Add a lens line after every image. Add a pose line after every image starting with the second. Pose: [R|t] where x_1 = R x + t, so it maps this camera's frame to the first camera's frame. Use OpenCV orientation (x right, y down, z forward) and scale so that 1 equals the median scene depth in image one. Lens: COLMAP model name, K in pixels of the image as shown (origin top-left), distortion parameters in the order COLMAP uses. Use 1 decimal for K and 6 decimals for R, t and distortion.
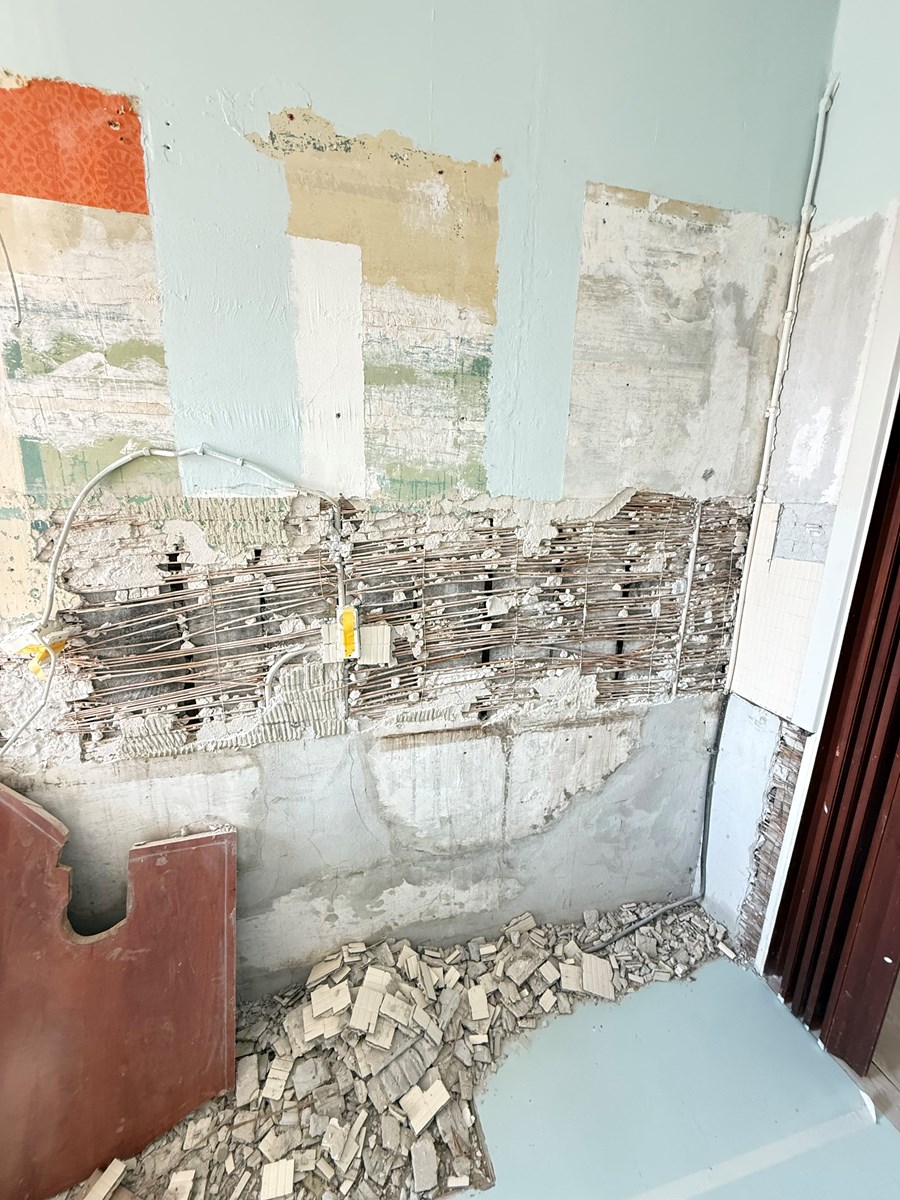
lens RADIAL K [[484.0, 0, 449.3], [0, 484.0, 601.5], [0, 0, 1]] dist [0.002639, -0.000900]
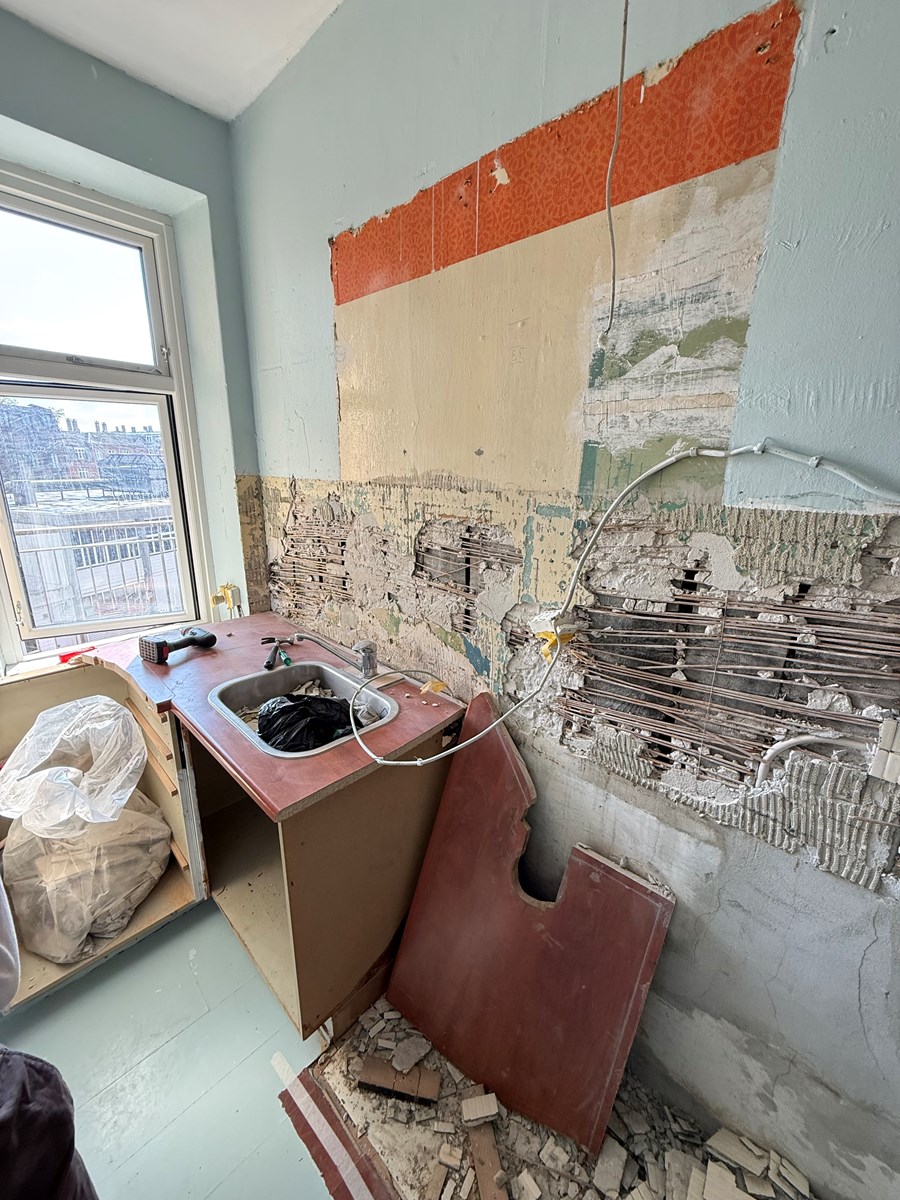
lens RADIAL K [[484.0, 0, 448.3], [0, 484.0, 597.2], [0, 0, 1]] dist [0.002639, -0.000900]
pose [[0.528473, 0.212386, -0.821954, -0.082212], [-0.217689, 0.969731, 0.110608, -0.052476], [0.820566, 0.120477, 0.558710, 0.171318]]
